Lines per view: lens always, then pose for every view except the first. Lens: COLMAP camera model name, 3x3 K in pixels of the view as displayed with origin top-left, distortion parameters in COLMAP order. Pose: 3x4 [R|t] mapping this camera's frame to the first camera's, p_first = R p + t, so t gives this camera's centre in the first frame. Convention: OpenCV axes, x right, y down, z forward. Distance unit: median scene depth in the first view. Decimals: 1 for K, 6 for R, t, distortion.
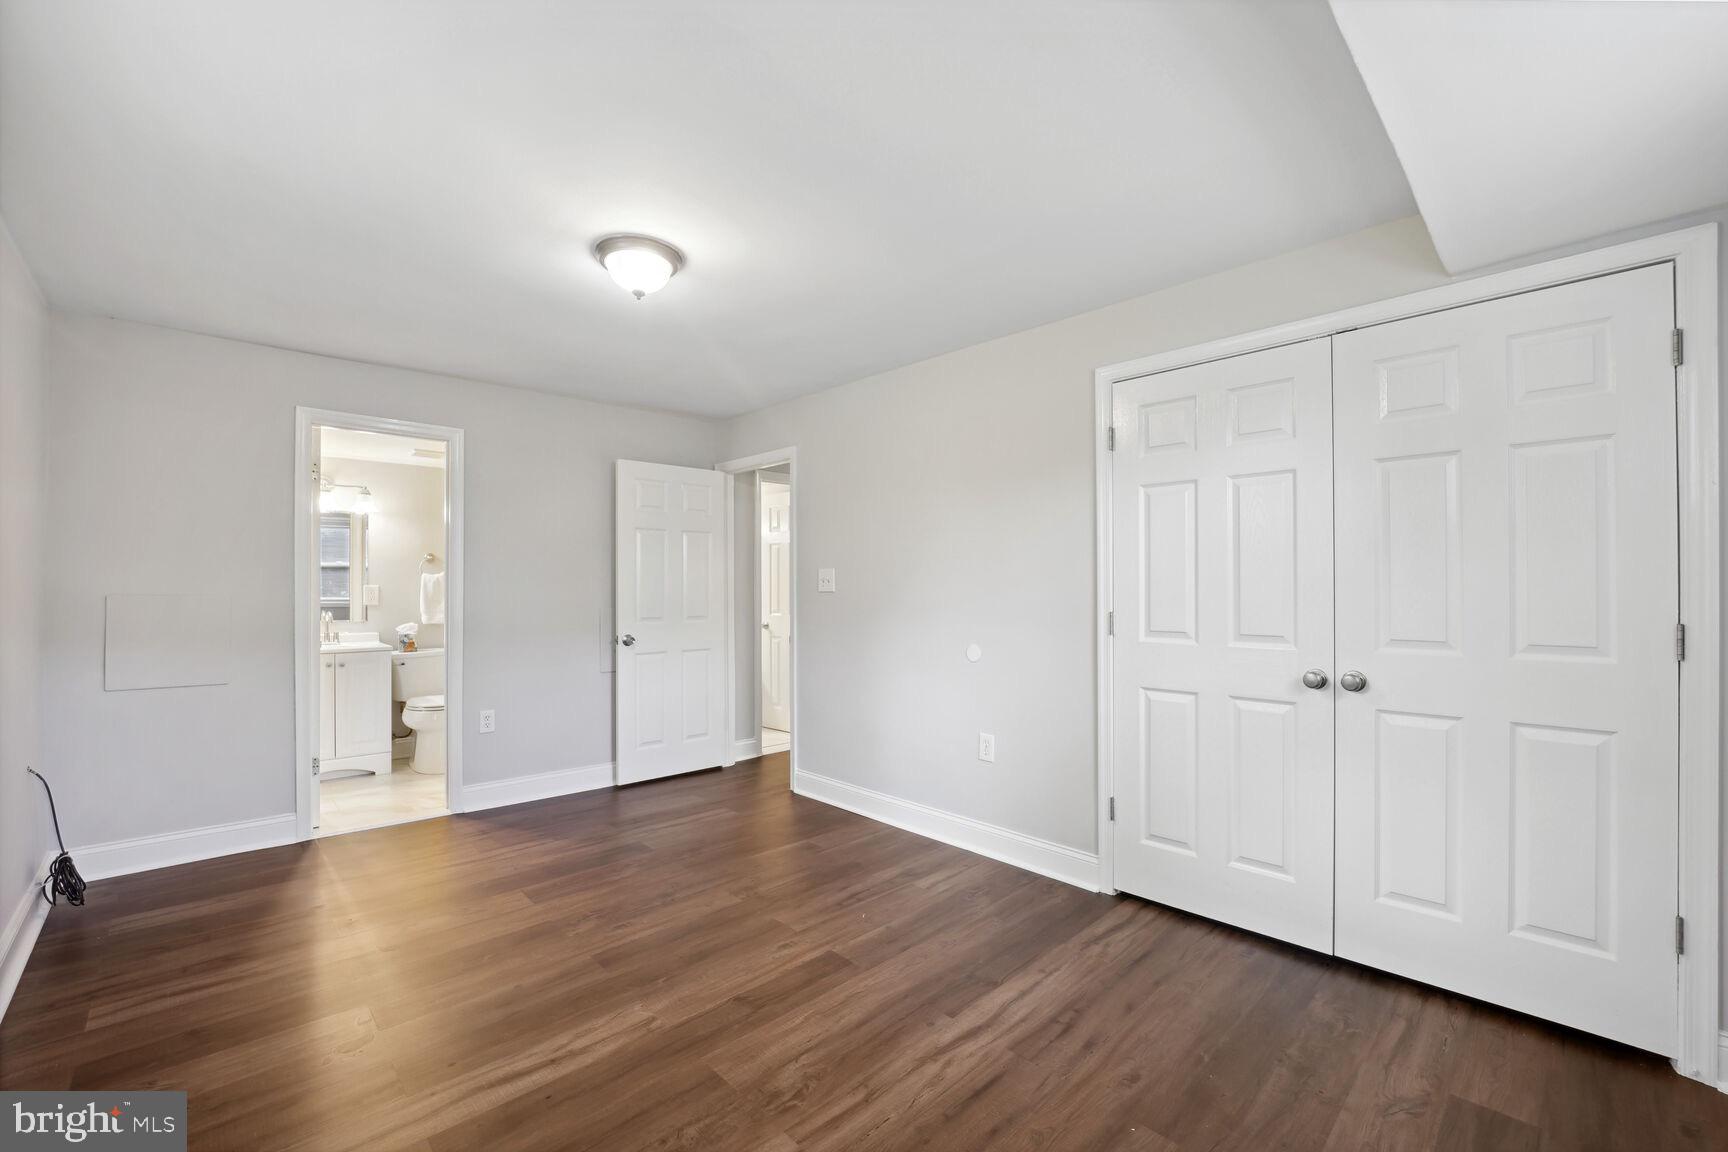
lens RADIAL K [[707.0, 0, 864.0], [0, 707.0, 576.0], [0, 0, 1]] dist [-0.019690, 0.000010]
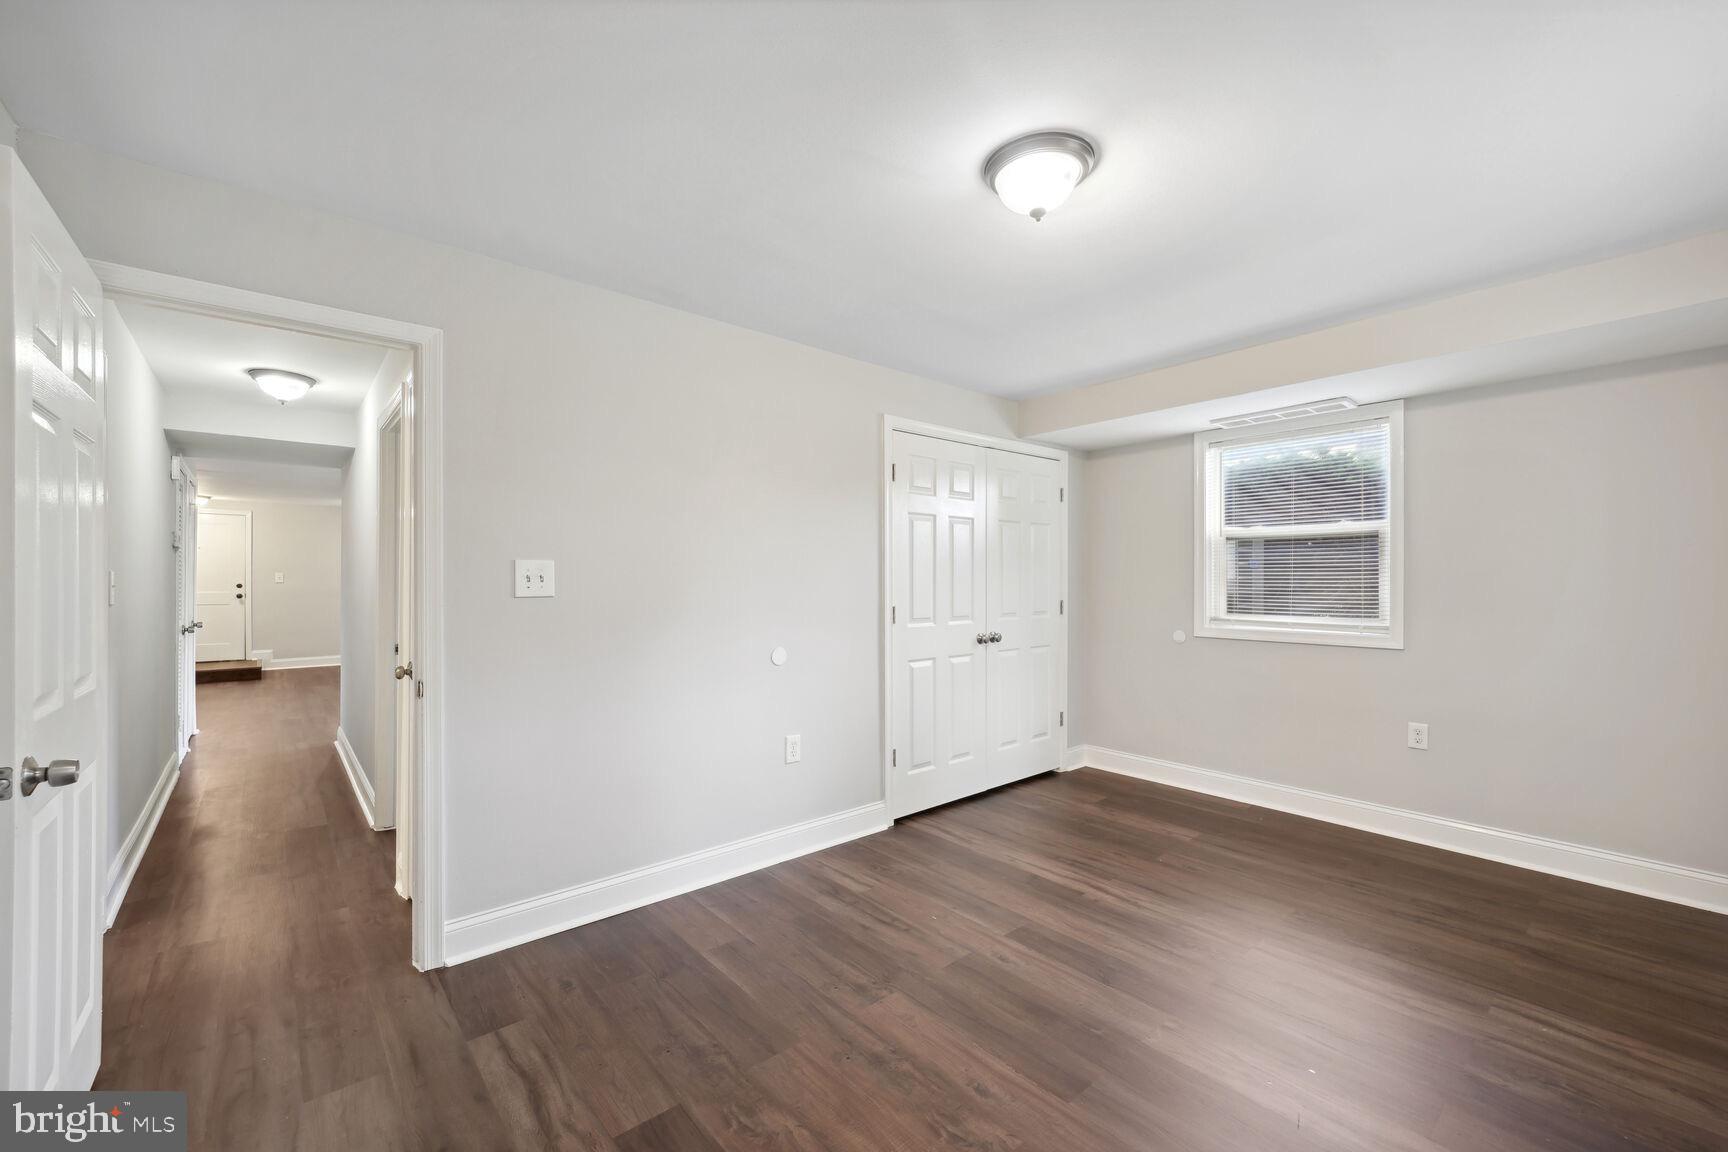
lens RADIAL K [[701.1, 0, 864.0], [0, 701.1, 576.0], [0, 0, 1]] dist [-0.000699, -0.000058]
pose [[0.058116, 0.013490, 0.998219, -0.990522], [-0.011183, 0.999855, -0.012861, 0.013728], [-0.998247, -0.010415, 0.058259, 1.034134]]
